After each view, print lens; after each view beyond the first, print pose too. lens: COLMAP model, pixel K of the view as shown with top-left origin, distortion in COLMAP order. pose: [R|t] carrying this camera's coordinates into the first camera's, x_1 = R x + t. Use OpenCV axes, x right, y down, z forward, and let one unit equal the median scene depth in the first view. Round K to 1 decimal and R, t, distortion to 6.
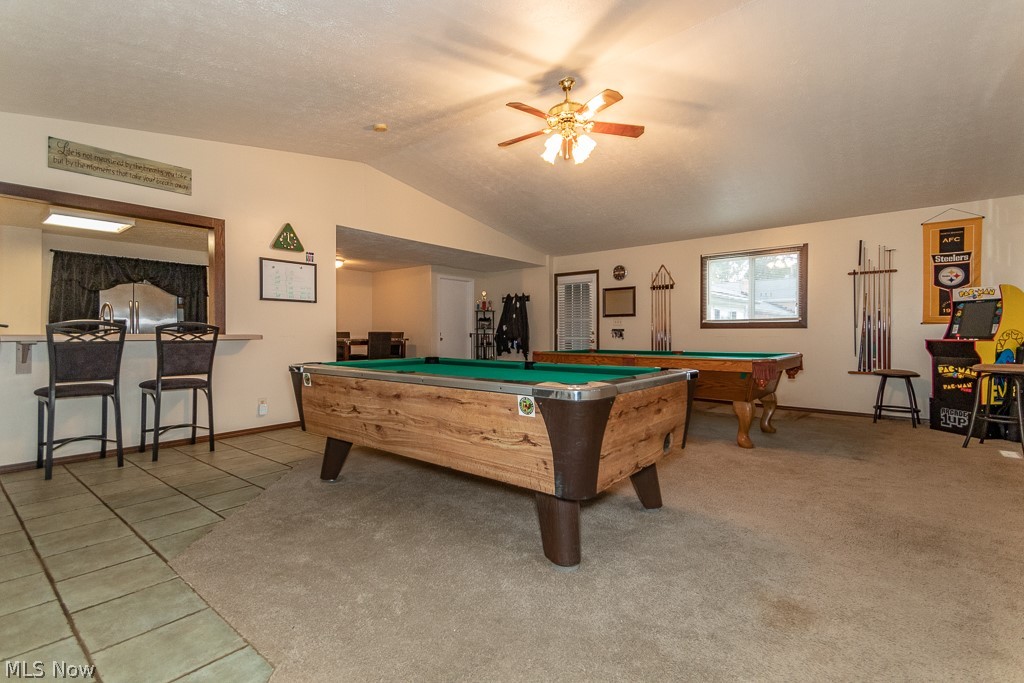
lens RADIAL K [[472.4, 0, 509.6], [0, 472.4, 310.7], [0, 0, 1]] dist [0.042023, -0.000017]
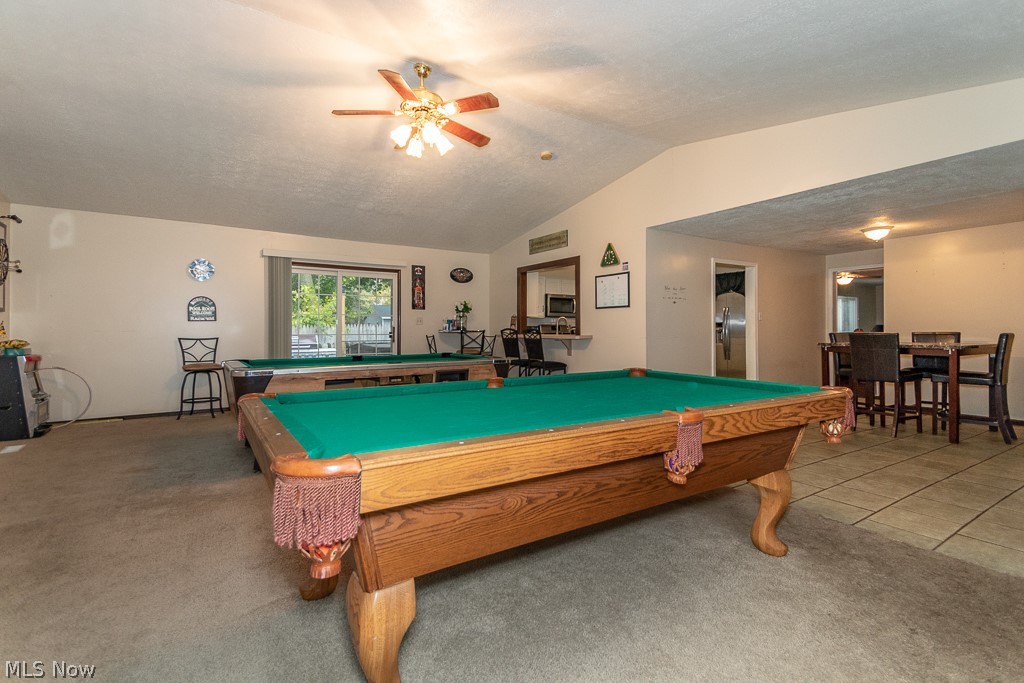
lens RADIAL K [[466.0, 0, 498.7], [0, 466.0, 333.1], [0, 0, 1]] dist [0.002258, 0.000086]
pose [[-0.307977, 0.001745, -0.951392, 0.737037], [0.047197, 0.998795, -0.013446, 0.045453], [0.950223, -0.049044, -0.307688, 1.085402]]
